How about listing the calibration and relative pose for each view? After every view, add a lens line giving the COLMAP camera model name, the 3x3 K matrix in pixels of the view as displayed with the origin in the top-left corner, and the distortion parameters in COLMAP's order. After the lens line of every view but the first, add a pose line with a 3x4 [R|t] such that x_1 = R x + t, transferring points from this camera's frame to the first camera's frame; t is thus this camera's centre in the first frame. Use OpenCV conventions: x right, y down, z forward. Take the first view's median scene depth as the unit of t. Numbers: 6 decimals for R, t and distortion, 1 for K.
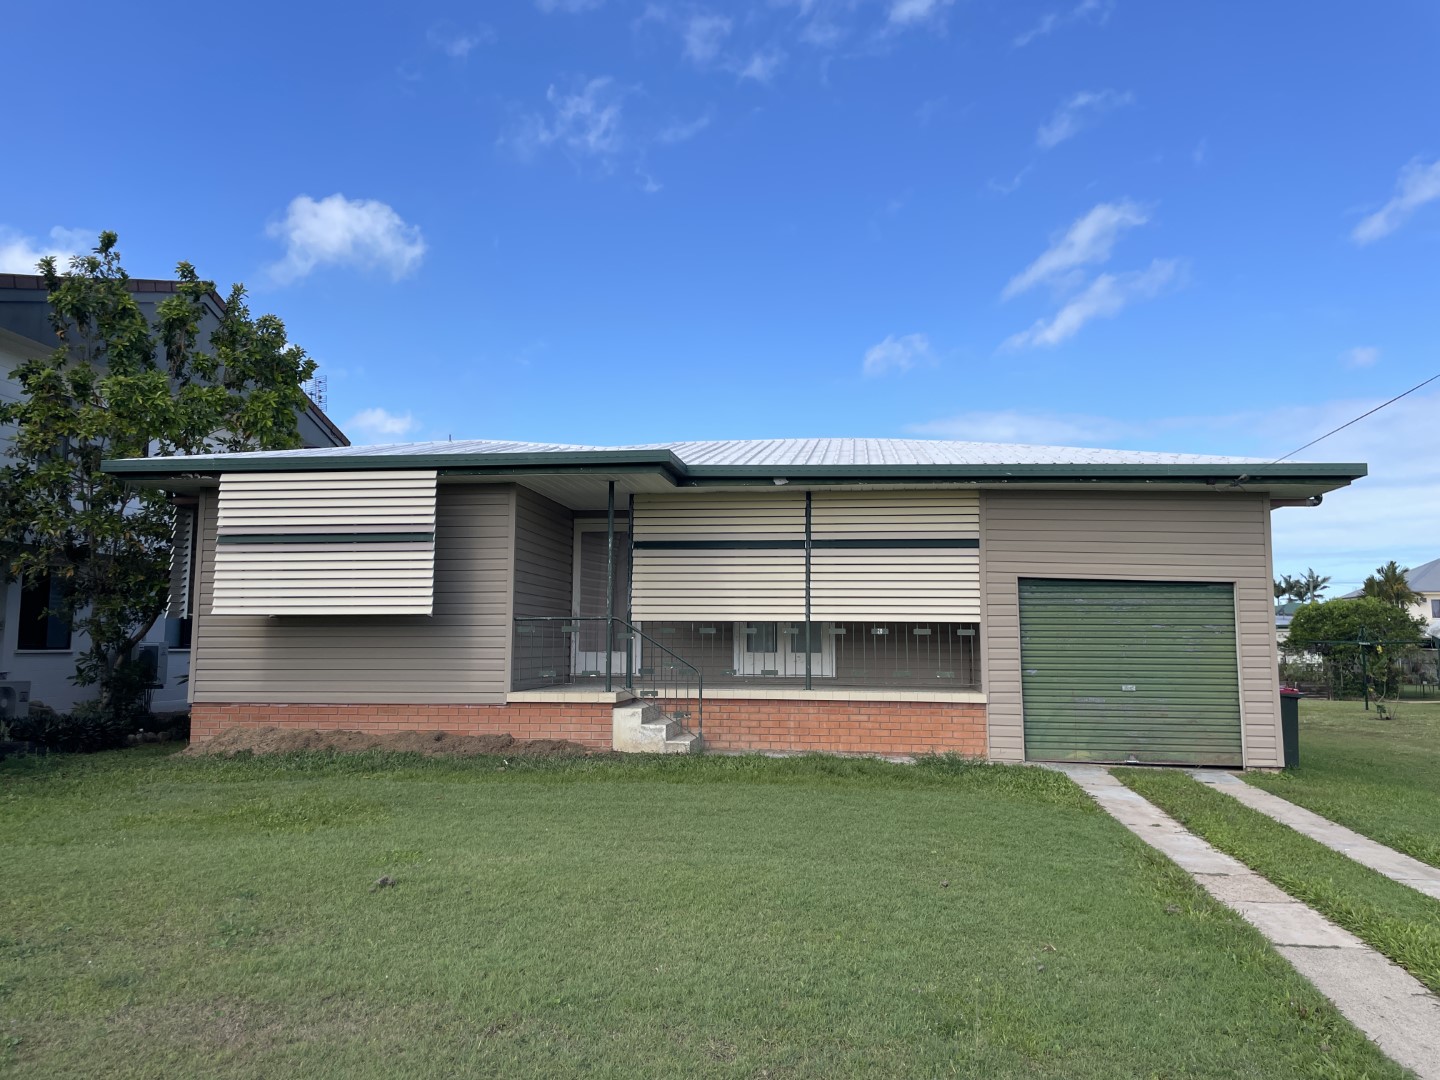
lens RADIAL K [[1127.7, 0, 716.5], [0, 1127.7, 532.7], [0, 0, 1]] dist [0.087452, -0.117150]
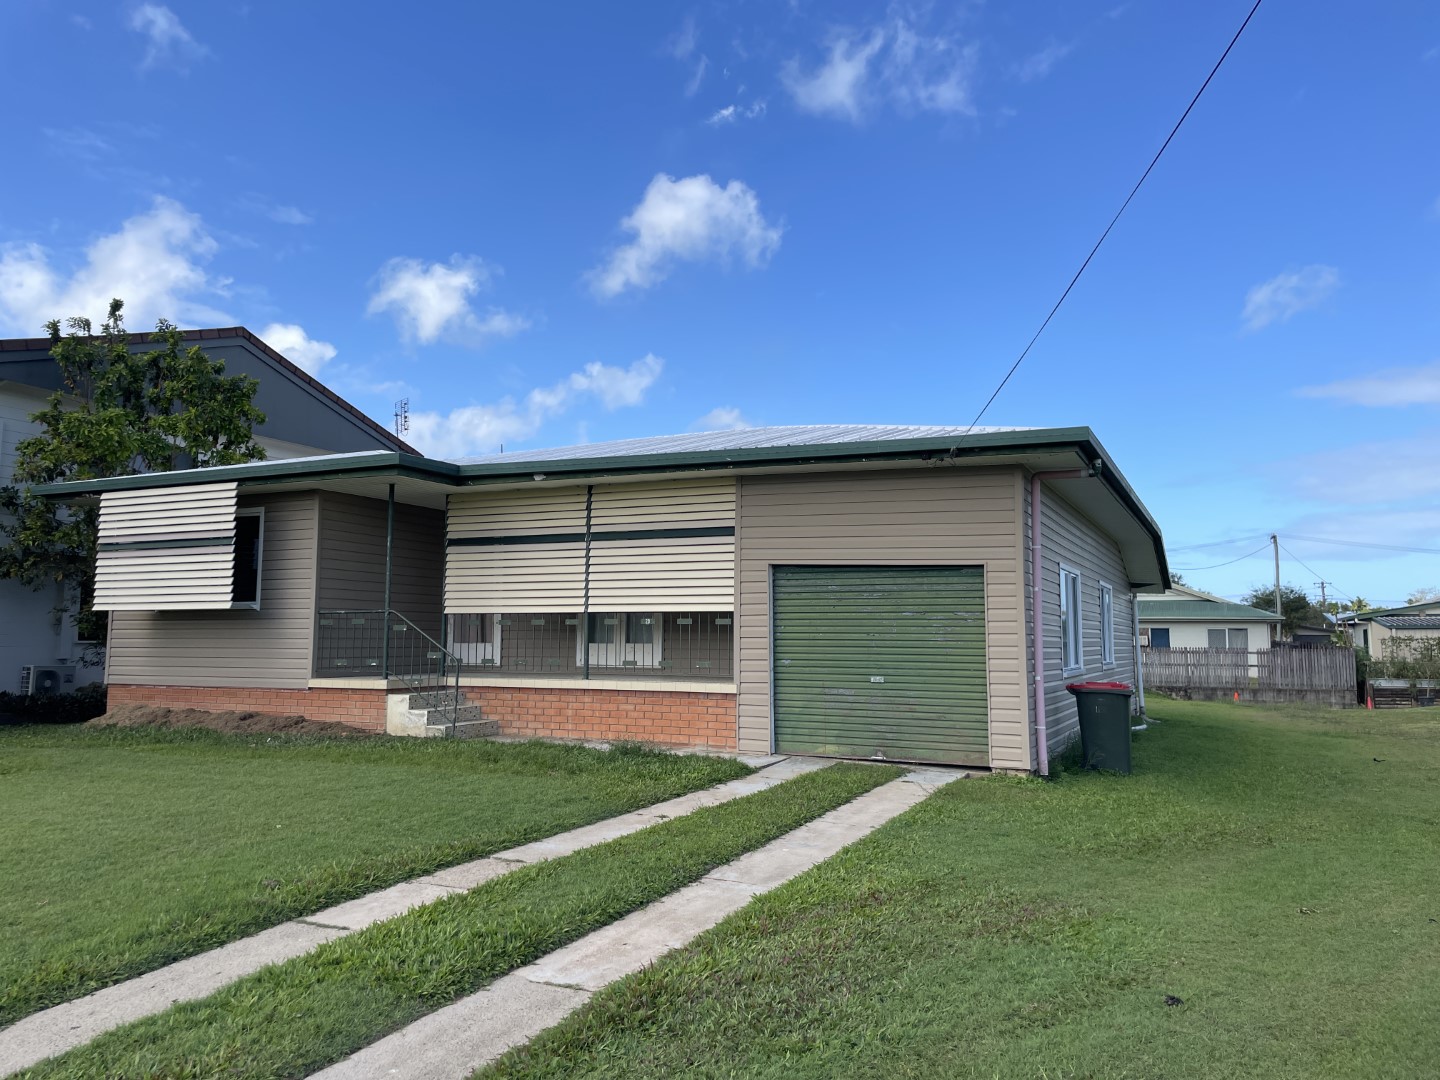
lens RADIAL K [[1127.7, 0, 714.6], [0, 1127.7, 530.3], [0, 0, 1]] dist [0.087452, -0.117150]
pose [[0.944462, -0.031257, -0.327131, 0.542401], [0.031132, 0.999499, -0.005617, 0.013969], [0.327143, -0.004879, 0.944962, 0.073348]]
